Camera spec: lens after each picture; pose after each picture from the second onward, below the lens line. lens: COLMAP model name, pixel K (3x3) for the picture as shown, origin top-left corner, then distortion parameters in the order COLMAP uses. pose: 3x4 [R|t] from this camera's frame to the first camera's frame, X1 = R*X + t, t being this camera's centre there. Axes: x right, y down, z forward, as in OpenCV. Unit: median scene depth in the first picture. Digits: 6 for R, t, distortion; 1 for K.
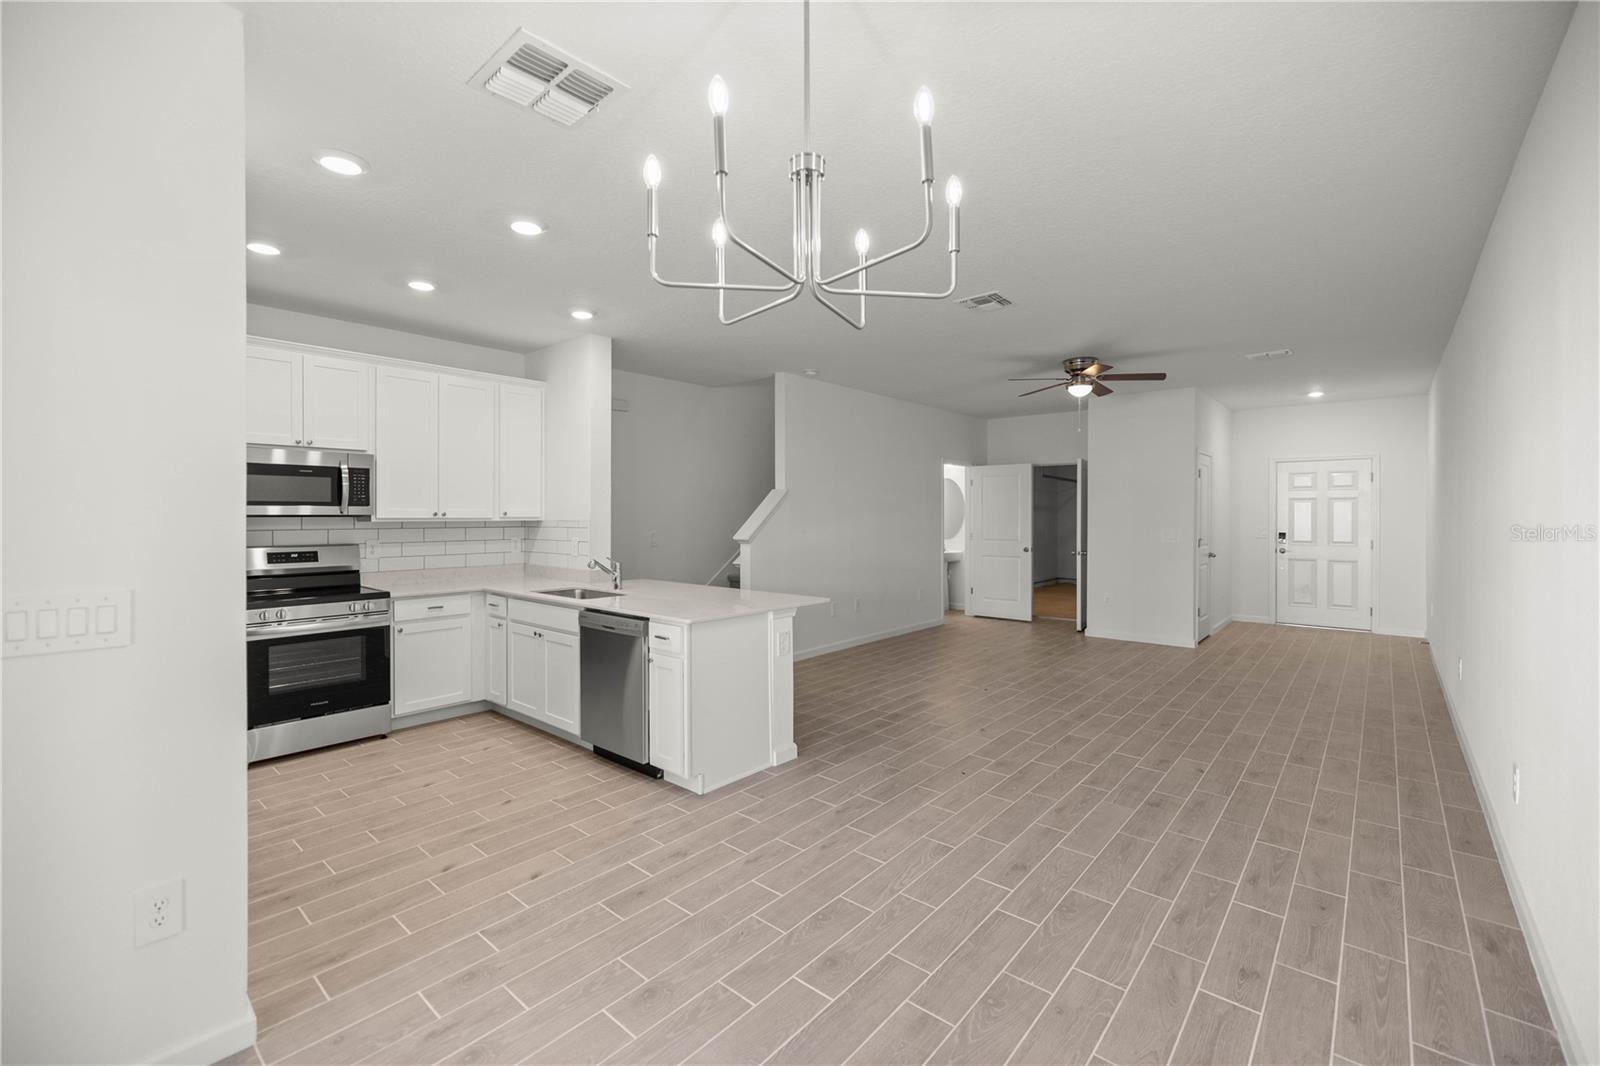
lens RADIAL K [[680.7, 0, 796.7], [0, 680.7, 522.0], [0, 0, 1]] dist [0.001316, 0.000160]
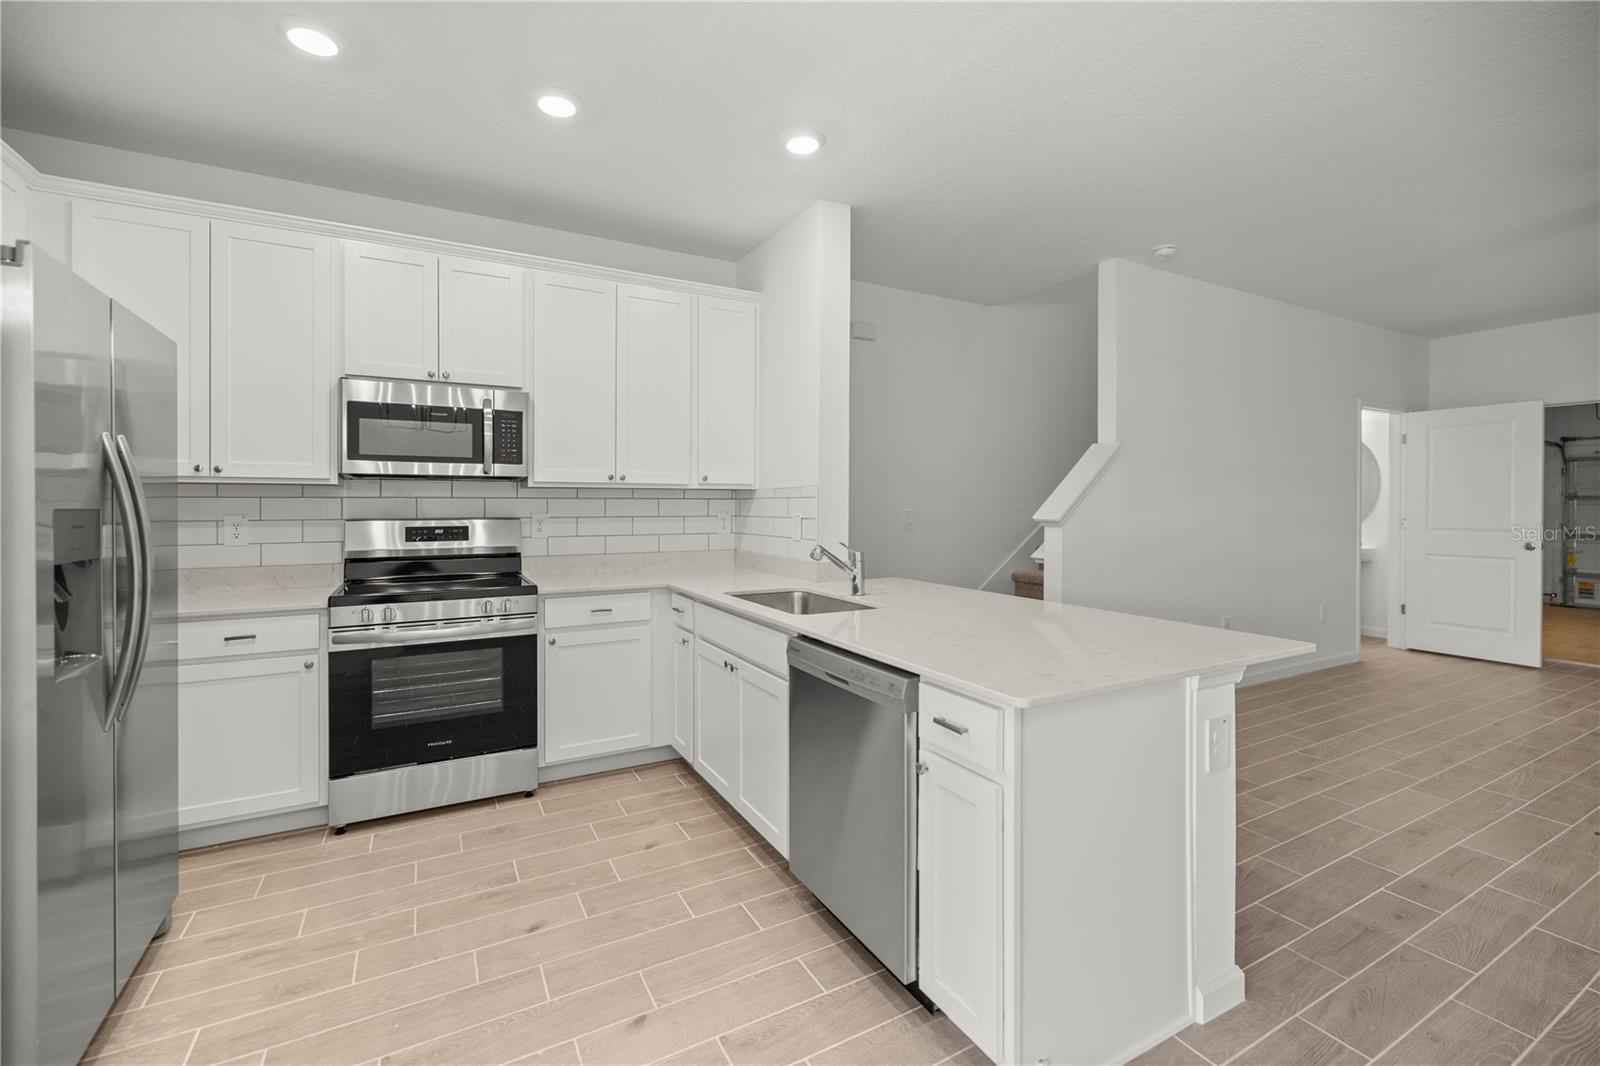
lens RADIAL K [[687.0, 0, 795.7], [0, 687.0, 509.8], [0, 0, 1]] dist [-0.000532, 0.000044]
pose [[0.937665, 0.004034, -0.347516, -0.106437], [-0.004691, 0.999988, -0.001051, 0.024238], [0.347508, 0.002615, 0.937673, 0.424411]]
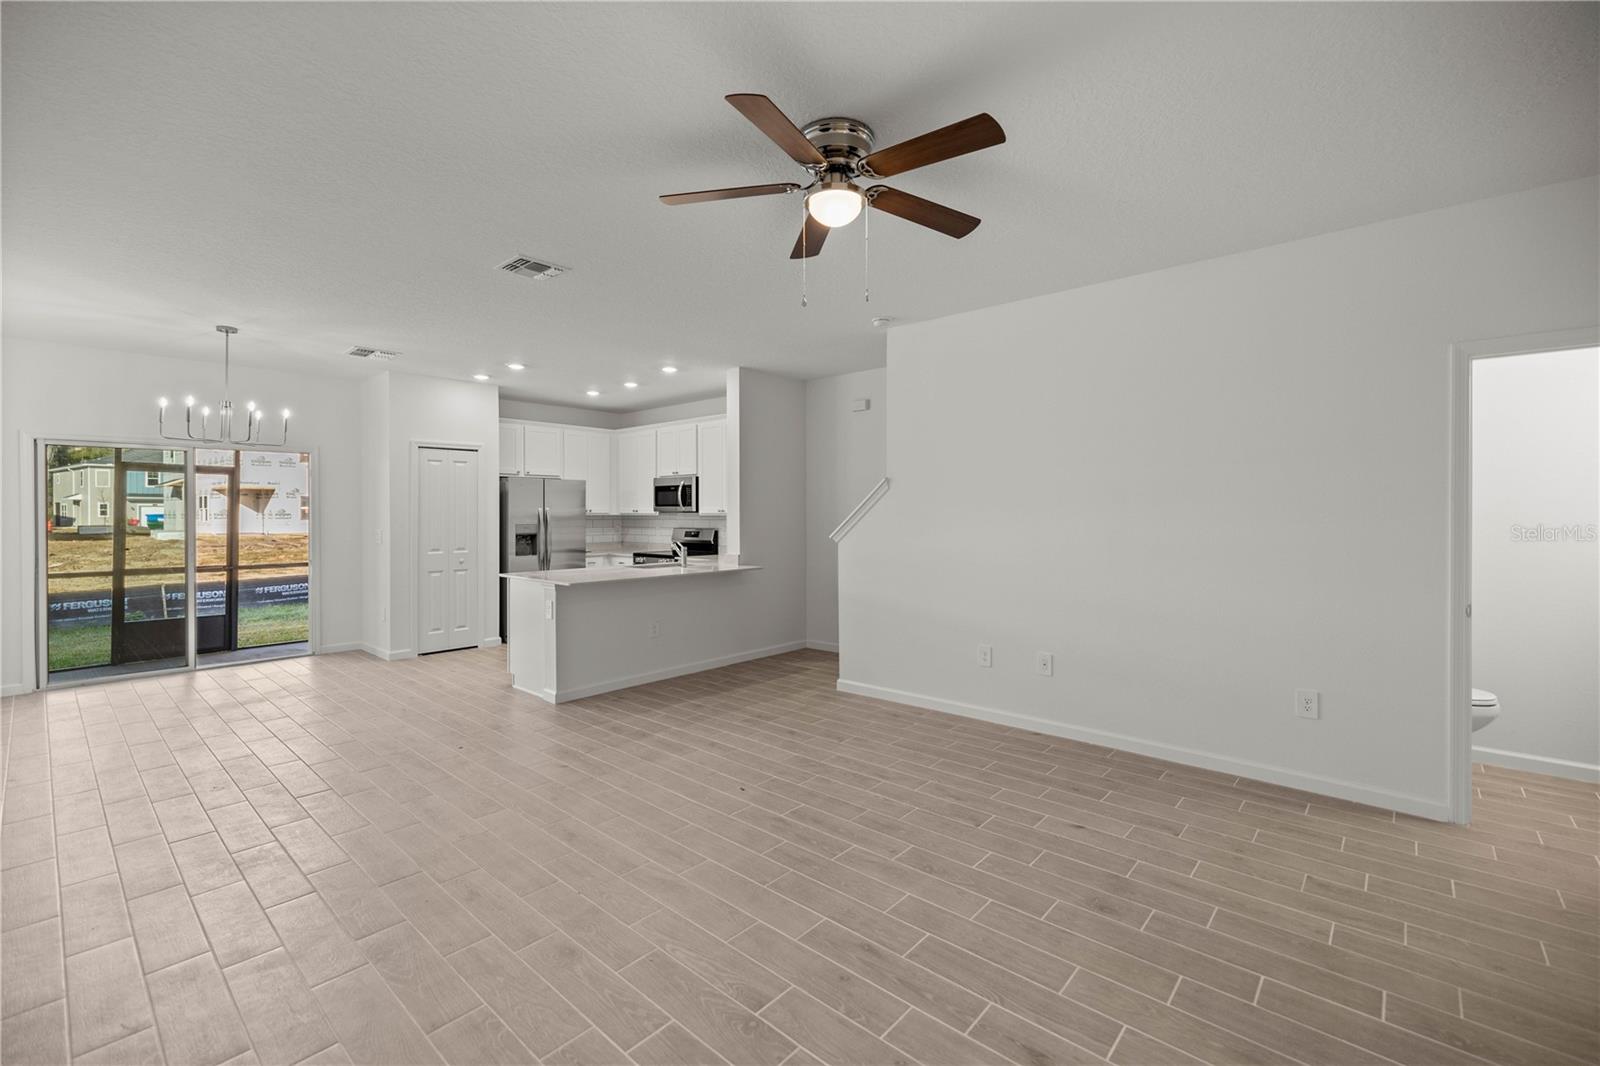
lens RADIAL K [[680.7, 0, 796.7], [0, 680.7, 522.0], [0, 0, 1]] dist [0.001316, 0.000160]
pose [[-0.018364, 0.014096, -0.999732, 1.106853], [-0.010368, 0.999844, 0.014288, -0.011160], [0.999778, 0.010628, -0.018215, 1.302807]]
